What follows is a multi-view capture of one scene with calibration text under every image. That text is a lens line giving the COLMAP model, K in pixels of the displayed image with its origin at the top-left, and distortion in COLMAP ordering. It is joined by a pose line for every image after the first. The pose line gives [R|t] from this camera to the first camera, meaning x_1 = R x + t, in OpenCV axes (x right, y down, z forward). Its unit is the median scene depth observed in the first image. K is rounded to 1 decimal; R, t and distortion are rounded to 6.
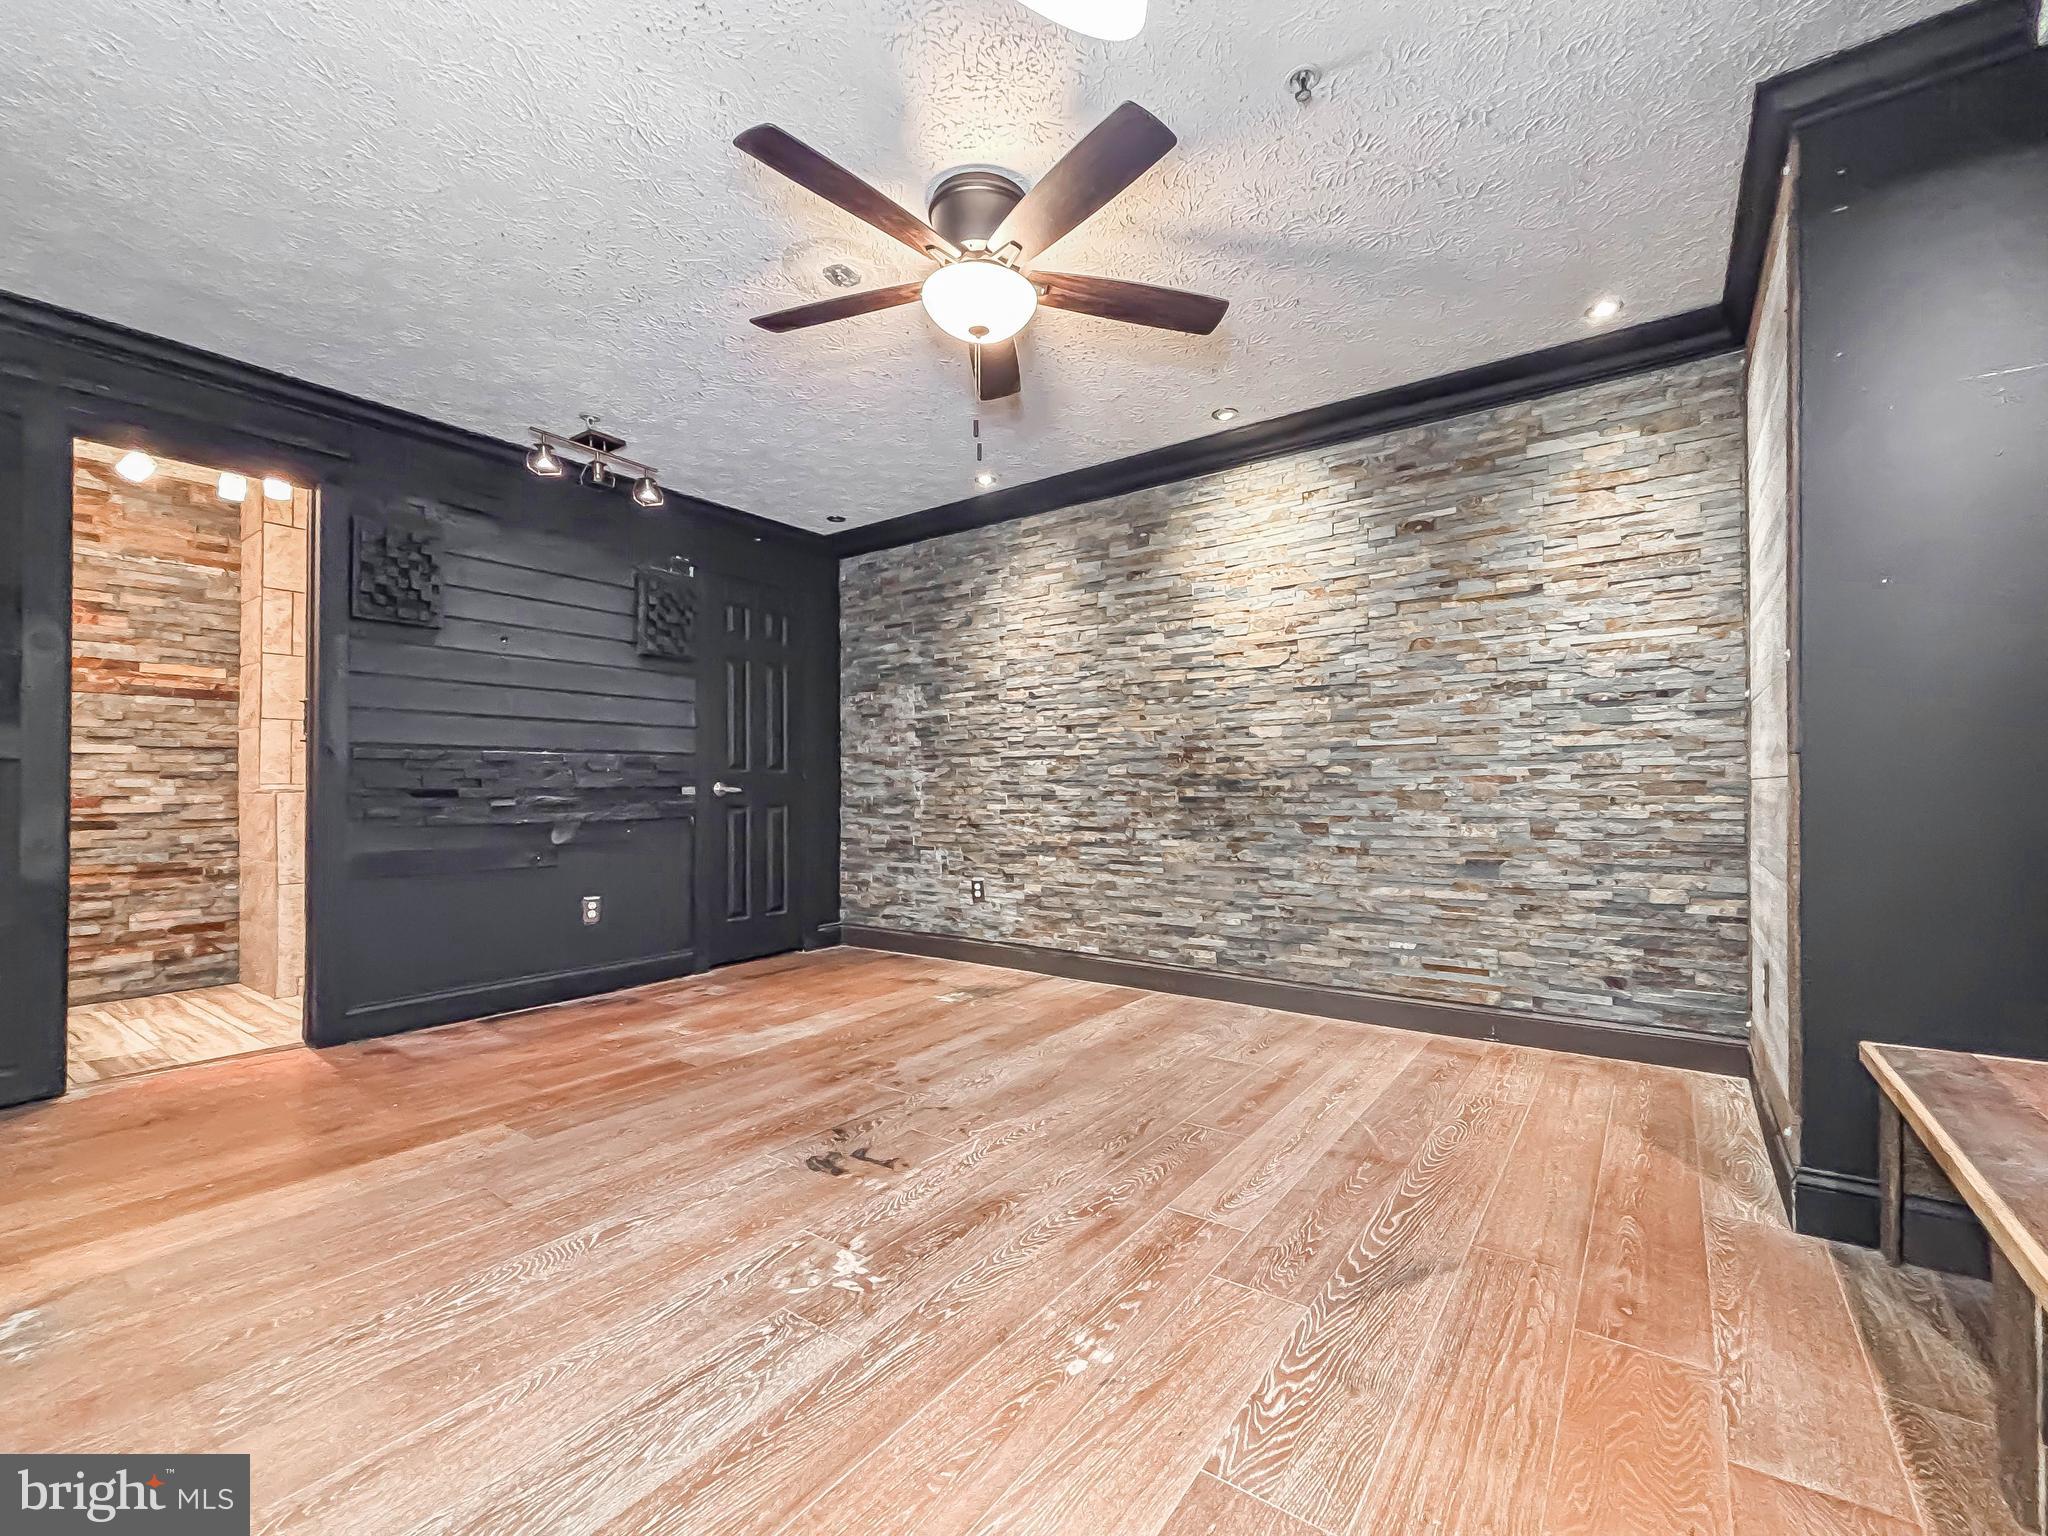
lens RADIAL K [[884.2, 0, 1011.0], [0, 884.2, 780.8], [0, 0, 1]] dist [0.014978, 0.000905]
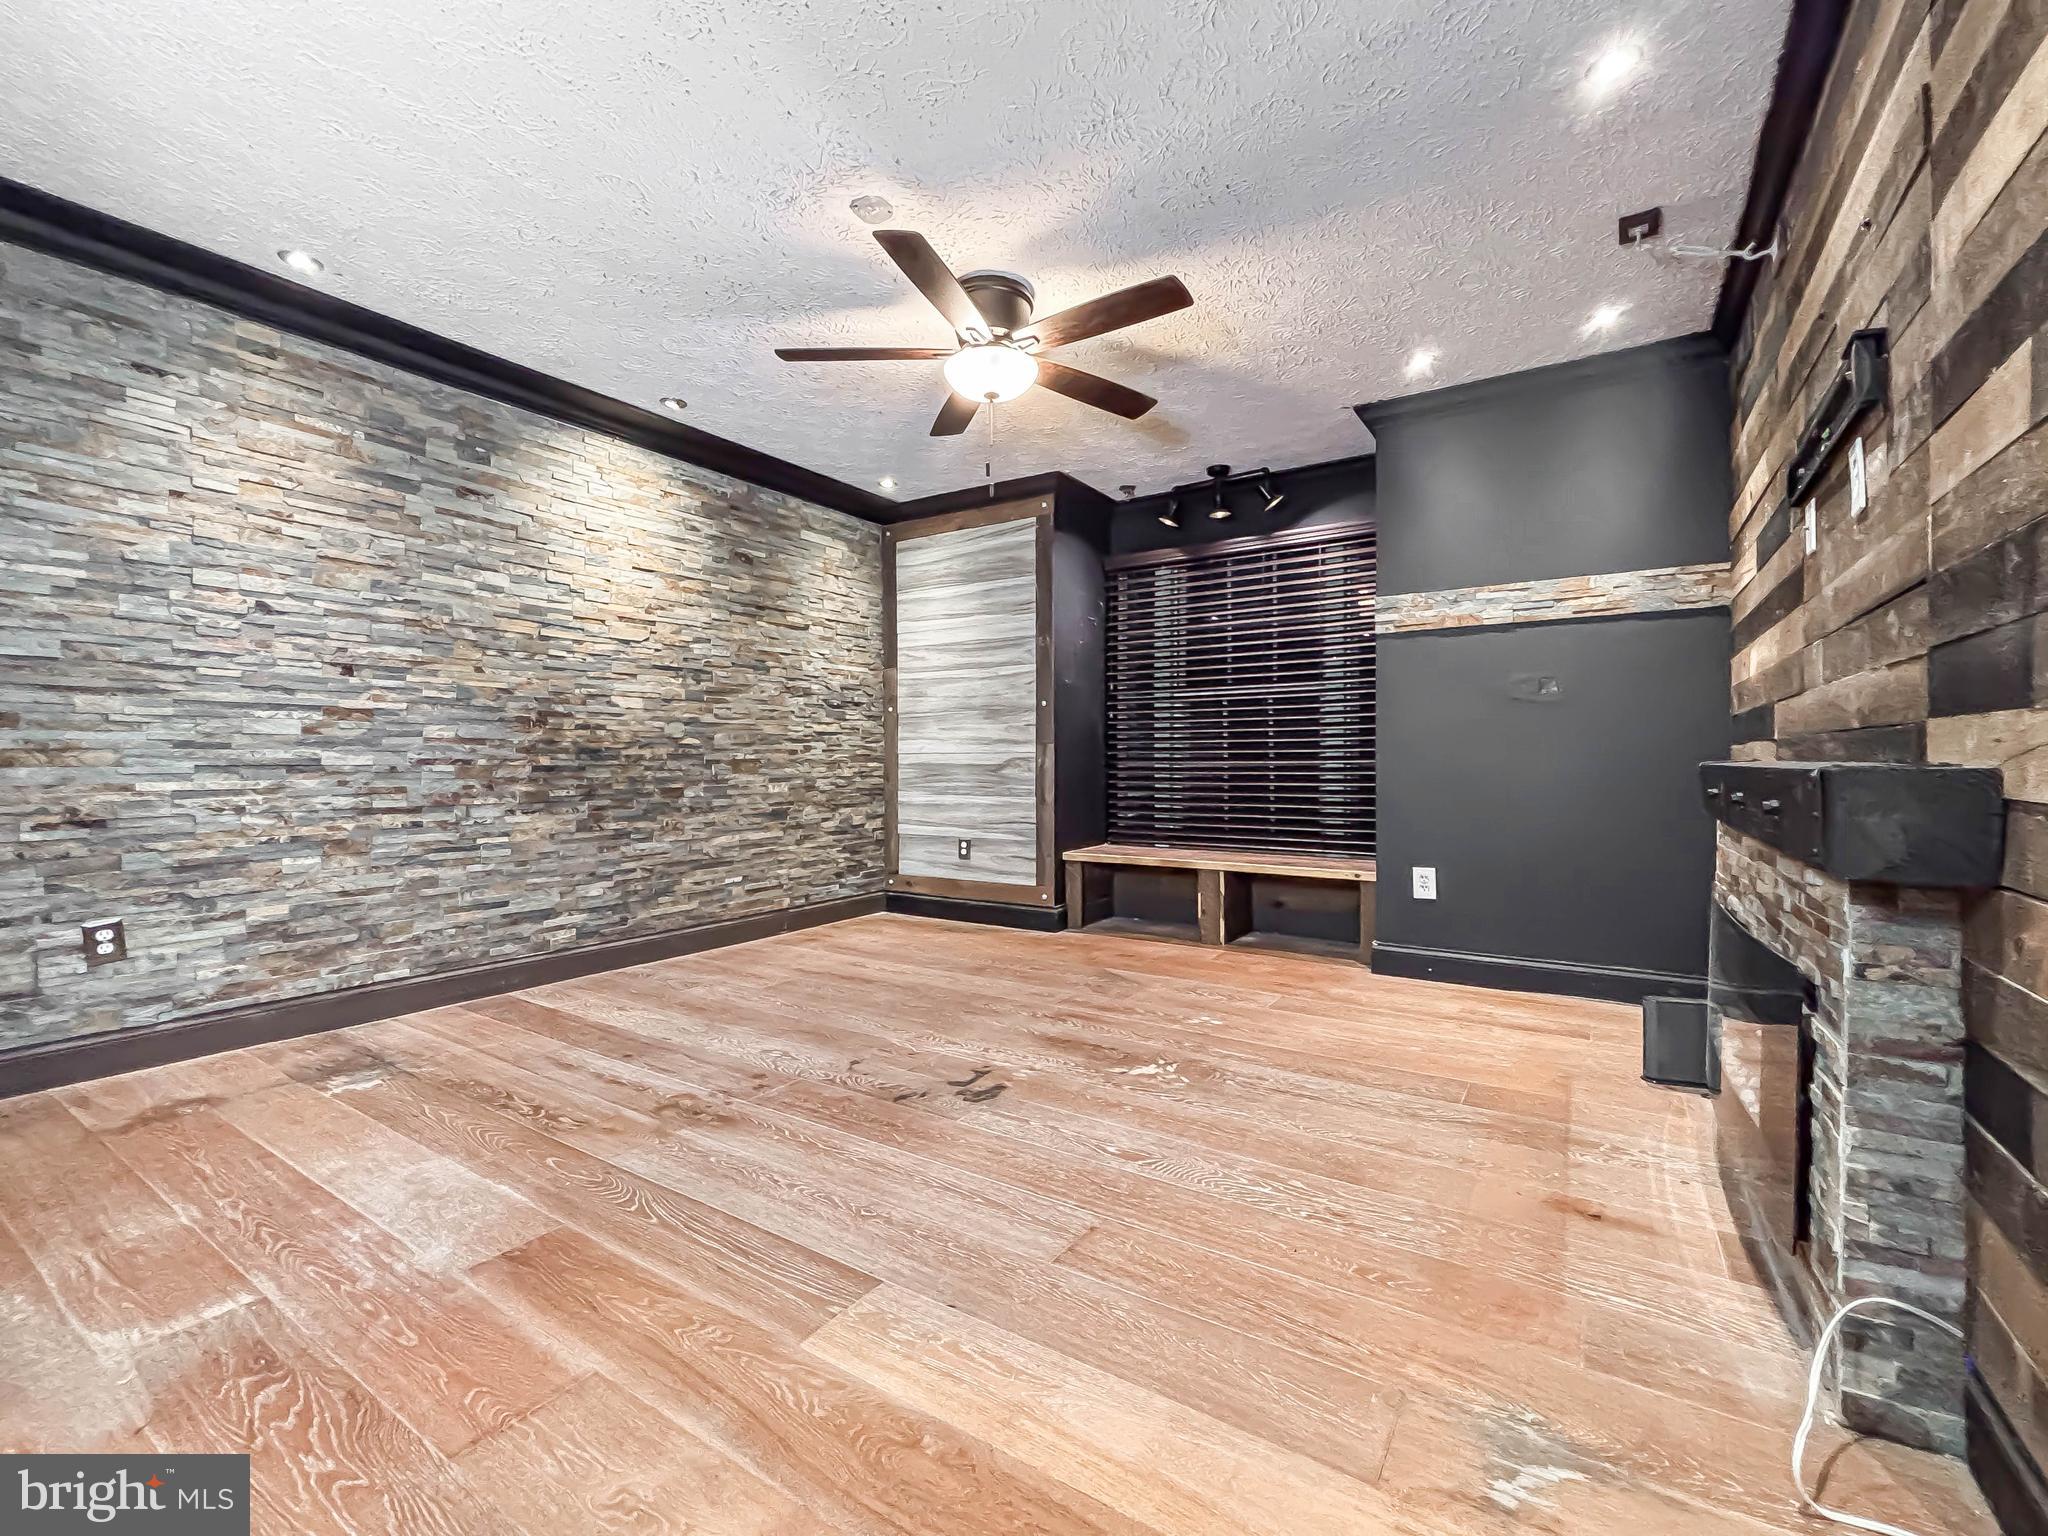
lens RADIAL K [[837.8, 0, 1013.6], [0, 837.8, 765.6], [0, 0, 1]] dist [0.003220, -0.001993]
pose [[-0.032434, 0.004023, 0.999466, -0.868030], [-0.000355, 0.999992, -0.004037, 0.027471], [-0.999474, -0.000486, -0.032432, 0.705948]]
